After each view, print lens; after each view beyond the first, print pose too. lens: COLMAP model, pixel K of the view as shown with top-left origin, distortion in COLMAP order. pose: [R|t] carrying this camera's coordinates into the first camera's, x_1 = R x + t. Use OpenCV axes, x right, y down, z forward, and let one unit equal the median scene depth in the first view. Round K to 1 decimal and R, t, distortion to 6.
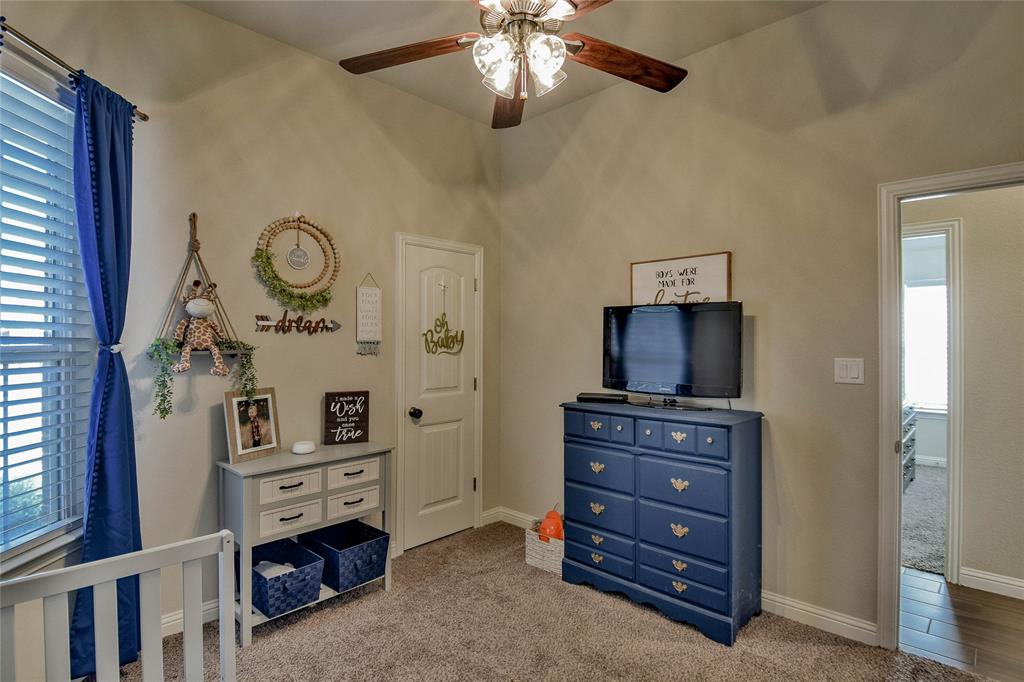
lens RADIAL K [[520.5, 0, 515.9], [0, 520.5, 336.6], [0, 0, 1]] dist [-0.003457, -0.015873]
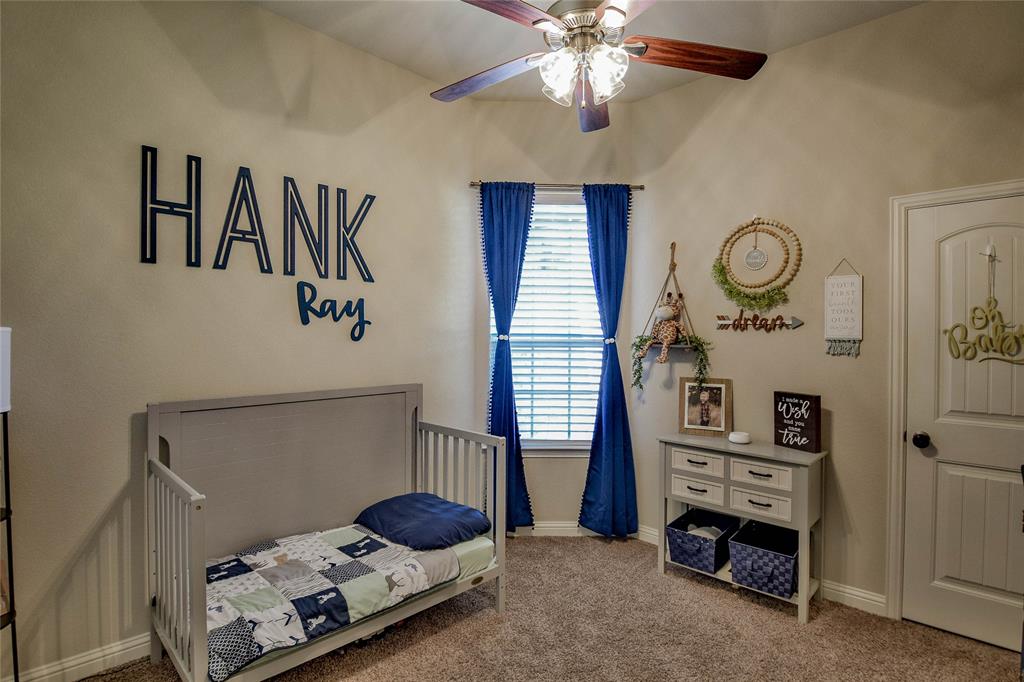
lens RADIAL K [[520.5, 0, 515.6], [0, 520.5, 341.3], [0, 0, 1]] dist [-0.003457, -0.015873]
pose [[-0.033060, 0.014941, -0.999342, 0.626760], [-0.001108, 0.999887, 0.014986, -0.000658], [0.999453, 0.001602, -0.033040, 0.534763]]
